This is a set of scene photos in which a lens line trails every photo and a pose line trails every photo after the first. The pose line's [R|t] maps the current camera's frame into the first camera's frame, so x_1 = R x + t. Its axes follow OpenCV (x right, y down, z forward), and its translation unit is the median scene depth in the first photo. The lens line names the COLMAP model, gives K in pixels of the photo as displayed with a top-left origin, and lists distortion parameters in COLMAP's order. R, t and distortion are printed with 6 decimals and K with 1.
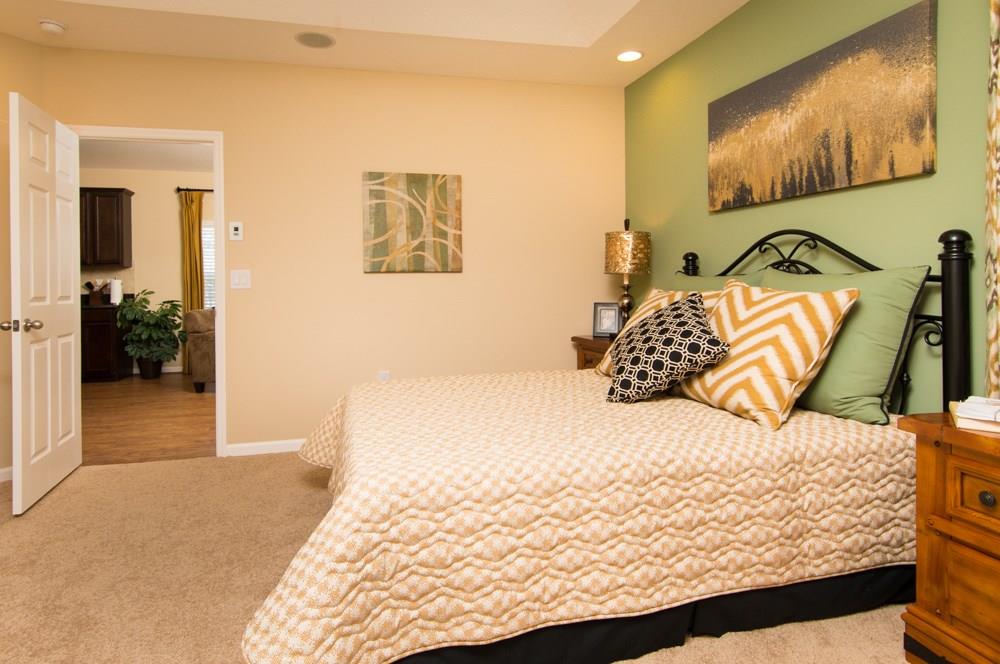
lens RADIAL K [[562.0, 0, 500.0], [0, 562.0, 332.0], [0, 0, 1]] dist [-0.000784, -0.000193]
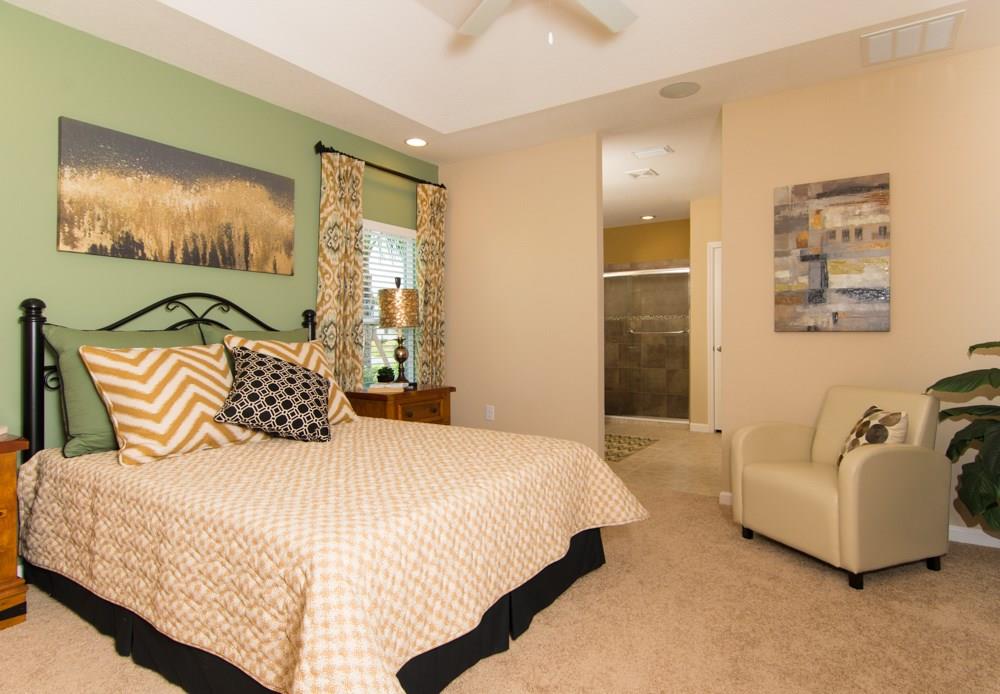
lens RADIAL K [[558.6, 0, 500.0], [0, 558.6, 347.0], [0, 0, 1]] dist [-0.000373, -0.000246]
pose [[-0.650454, -0.010660, 0.759471, -0.774889], [0.072438, 0.994473, 0.075999, -0.115146], [-0.756084, 0.104449, -0.646086, 1.298652]]
